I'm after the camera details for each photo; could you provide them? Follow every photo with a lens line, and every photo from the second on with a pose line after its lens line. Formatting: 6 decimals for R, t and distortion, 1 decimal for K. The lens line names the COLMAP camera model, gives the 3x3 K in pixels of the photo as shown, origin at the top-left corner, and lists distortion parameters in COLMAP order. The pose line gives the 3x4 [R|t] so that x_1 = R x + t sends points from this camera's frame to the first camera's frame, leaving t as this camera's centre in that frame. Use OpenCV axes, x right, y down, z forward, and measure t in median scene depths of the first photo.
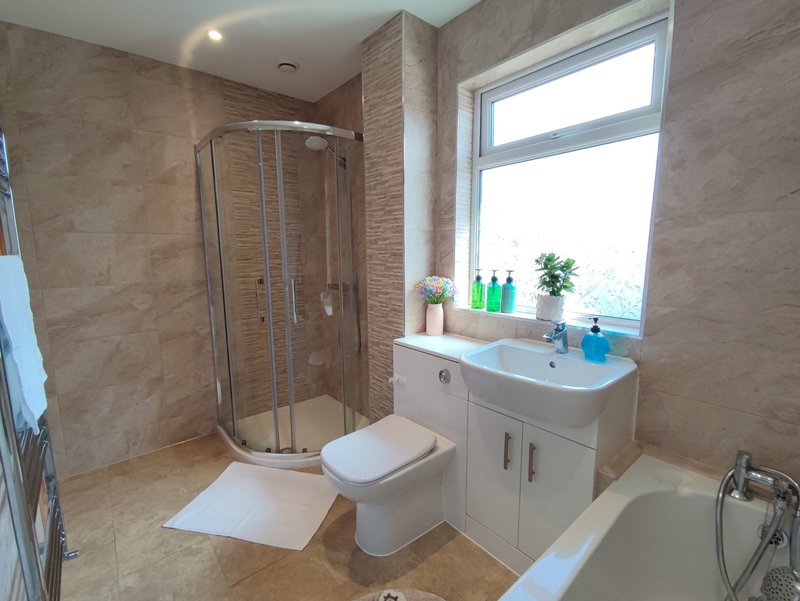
lens RADIAL K [[366.5, 0, 398.6], [0, 366.5, 303.0], [0, 0, 1]] dist [-0.002067, -0.000097]
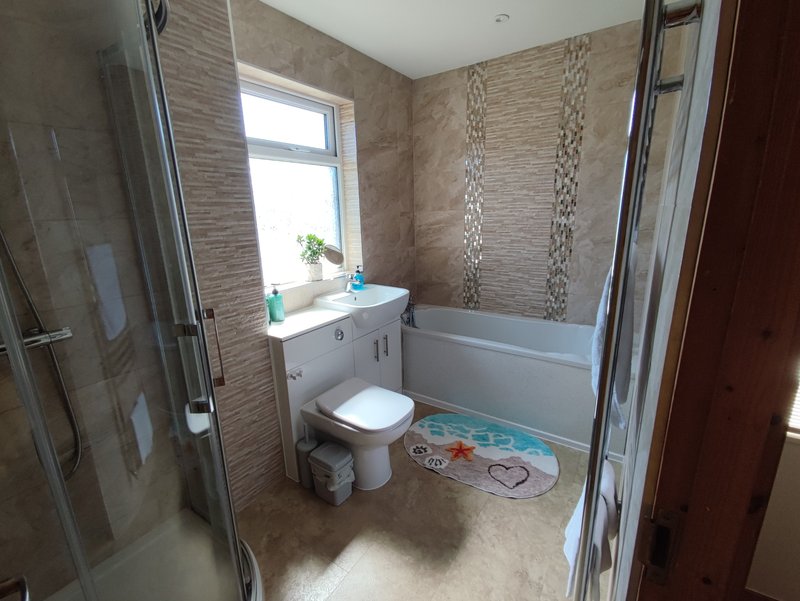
lens RADIAL K [[366.5, 0, 399.2], [0, 366.5, 301.2], [0, 0, 1]] dist [-0.002067, -0.000097]
pose [[-0.281565, -0.213523, 0.935483, -1.088300], [0.164912, 0.949652, 0.266393, -0.212901], [-0.945265, 0.229279, -0.232177, 1.068066]]
